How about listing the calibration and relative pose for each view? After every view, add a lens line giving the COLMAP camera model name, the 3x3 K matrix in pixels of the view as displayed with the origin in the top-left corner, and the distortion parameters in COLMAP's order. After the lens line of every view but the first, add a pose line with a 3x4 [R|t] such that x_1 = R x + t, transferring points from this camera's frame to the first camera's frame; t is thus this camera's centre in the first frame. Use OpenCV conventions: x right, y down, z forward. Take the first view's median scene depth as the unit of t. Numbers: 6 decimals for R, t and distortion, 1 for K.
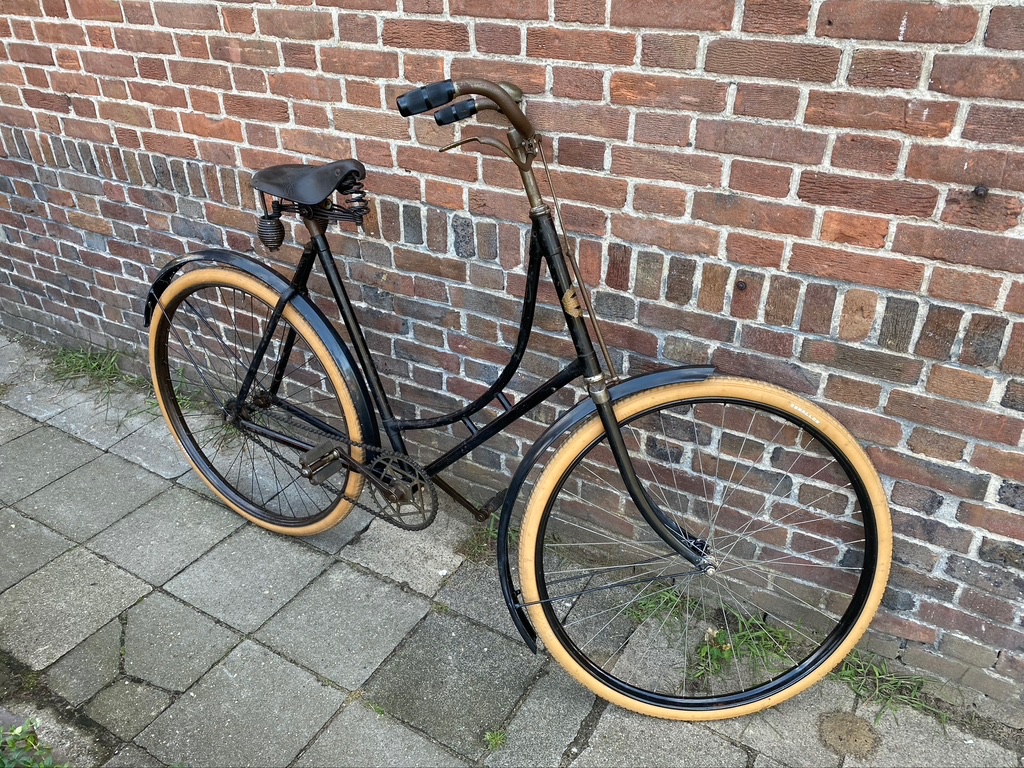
lens RADIAL K [[789.4, 0, 509.8], [0, 789.4, 403.0], [0, 0, 1]] dist [0.178200, -0.433134]
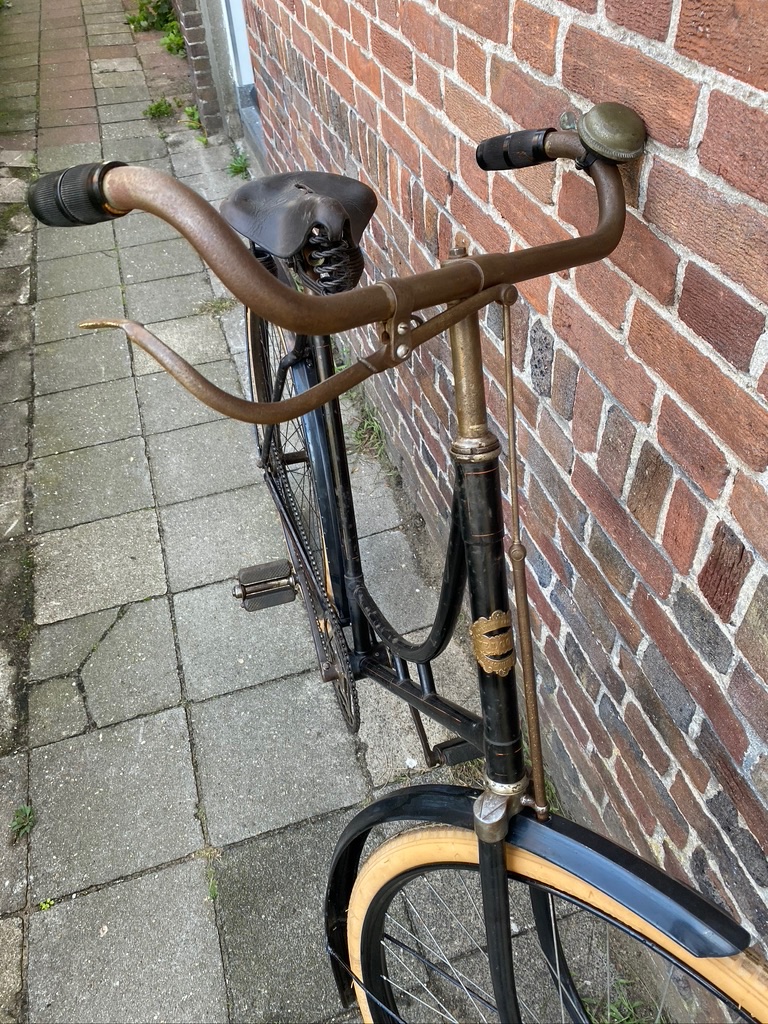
lens RADIAL K [[782.9, 0, 373.1], [0, 782.9, 516.1], [0, 0, 1]] dist [0.003670, -0.005846]
pose [[0.733970, 0.444536, -0.513493, 0.202268], [-0.297924, 0.890154, 0.344772, -0.290123], [0.610351, -0.100070, 0.785784, 0.530720]]
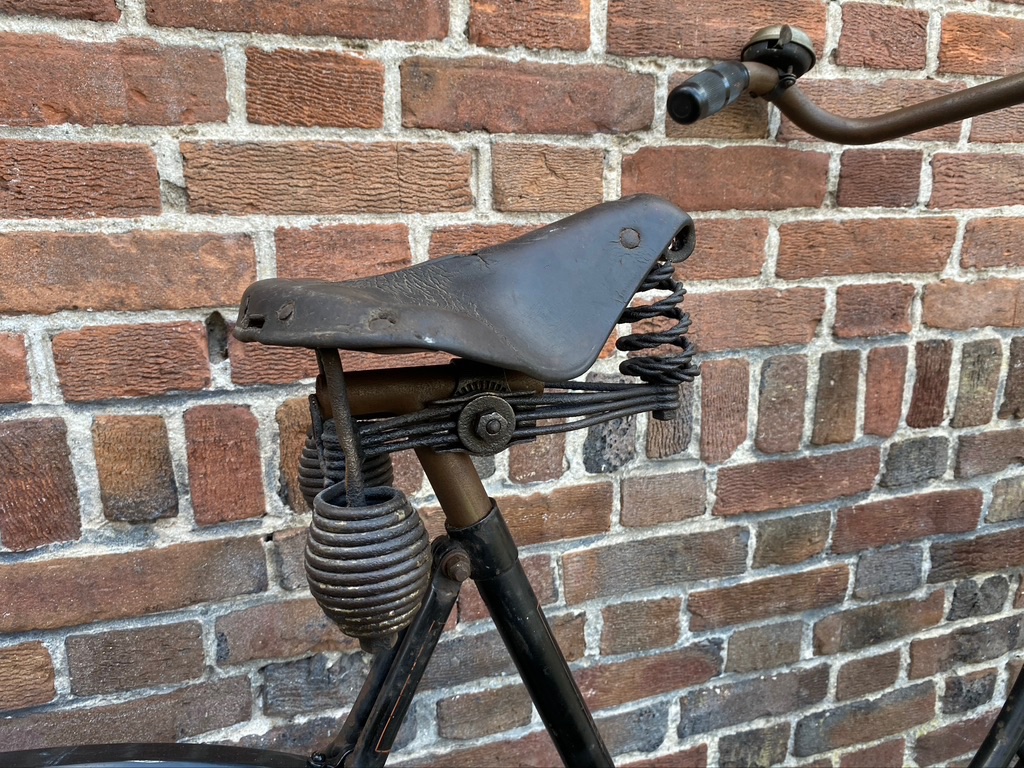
lens RADIAL K [[793.8, 0, 512.0], [0, 793.8, 384.0], [0, 0, 1]] dist [0.003570, -0.003050]
pose [[0.641849, -0.182297, 0.744848, -0.425793], [0.399605, 0.908534, -0.121989, -0.215270], [-0.654481, 0.375944, 0.655988, 0.829382]]
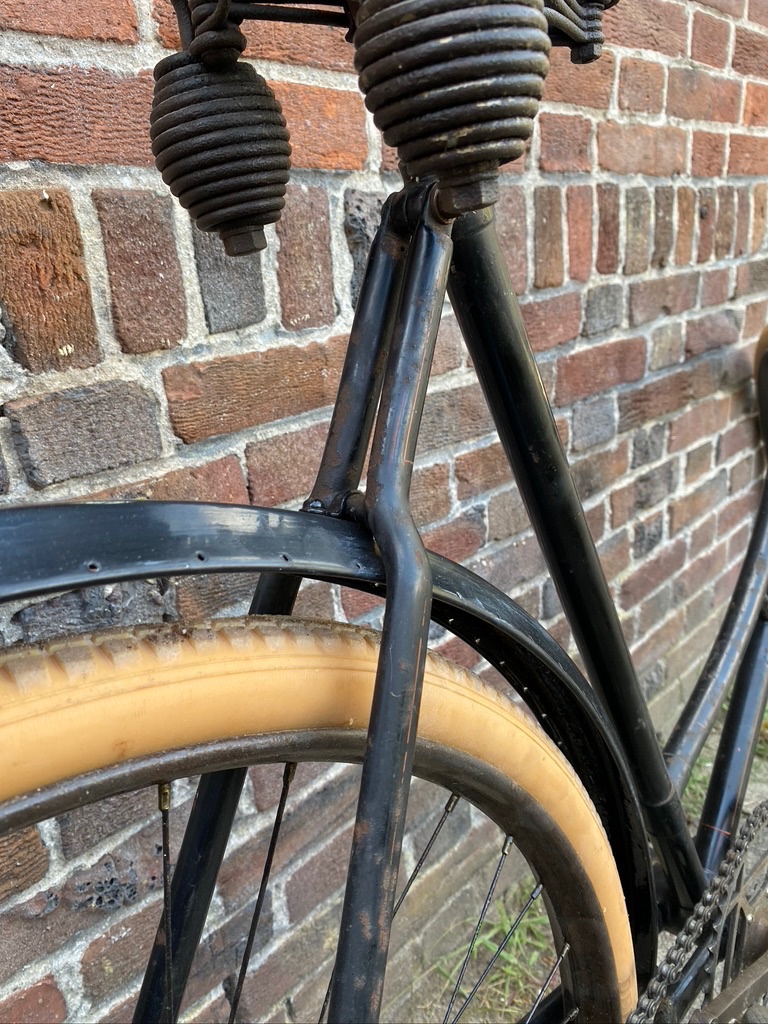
lens RADIAL K [[782.9, 0, 373.1], [0, 782.9, 516.1], [0, 0, 1]] dist [0.003670, -0.005846]
pose [[0.240685, -0.325226, 0.914494, -0.458315], [0.573889, 0.807536, 0.136146, -0.176078], [-0.782766, 0.492050, 0.381005, 1.009264]]
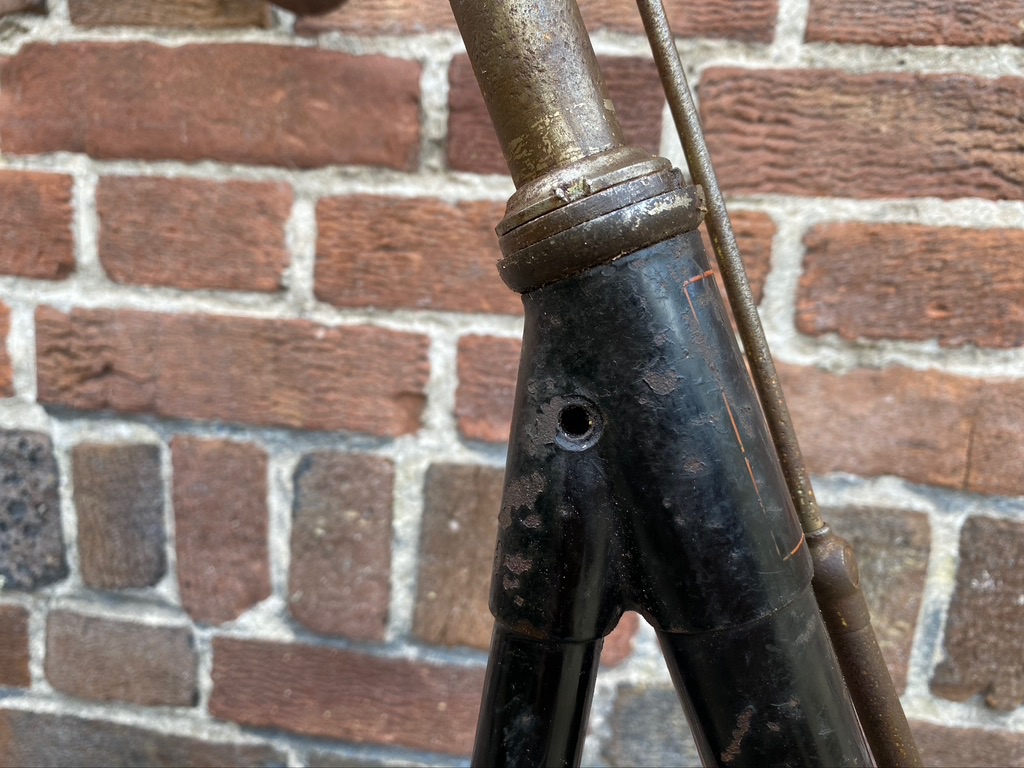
lens RADIAL K [[774.3, 0, 512.0], [0, 774.3, 384.0], [0, 0, 1]] dist [-0.003937, -0.008789]
pose [[0.917247, -0.012745, 0.398116, -0.013206], [0.151514, 0.935520, -0.319133, -0.159057], [-0.368378, 0.353043, 0.860034, 0.793872]]
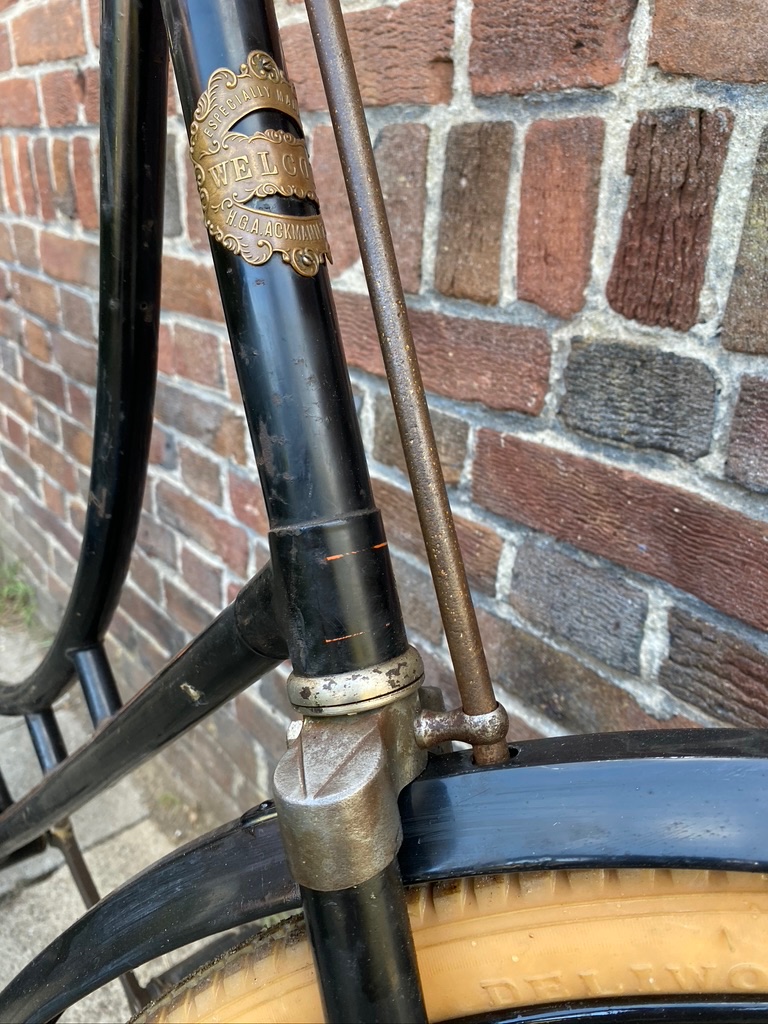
lens RADIAL K [[782.3, 0, 391.2], [0, 782.3, 501.5], [0, 0, 1]] dist [-0.005486, 0.000314]
pose [[0.946285, 0.158123, -0.282033, 0.137165], [-0.202817, 0.969601, -0.136888, -0.043040], [0.251814, 0.186736, 0.949589, 0.770394]]
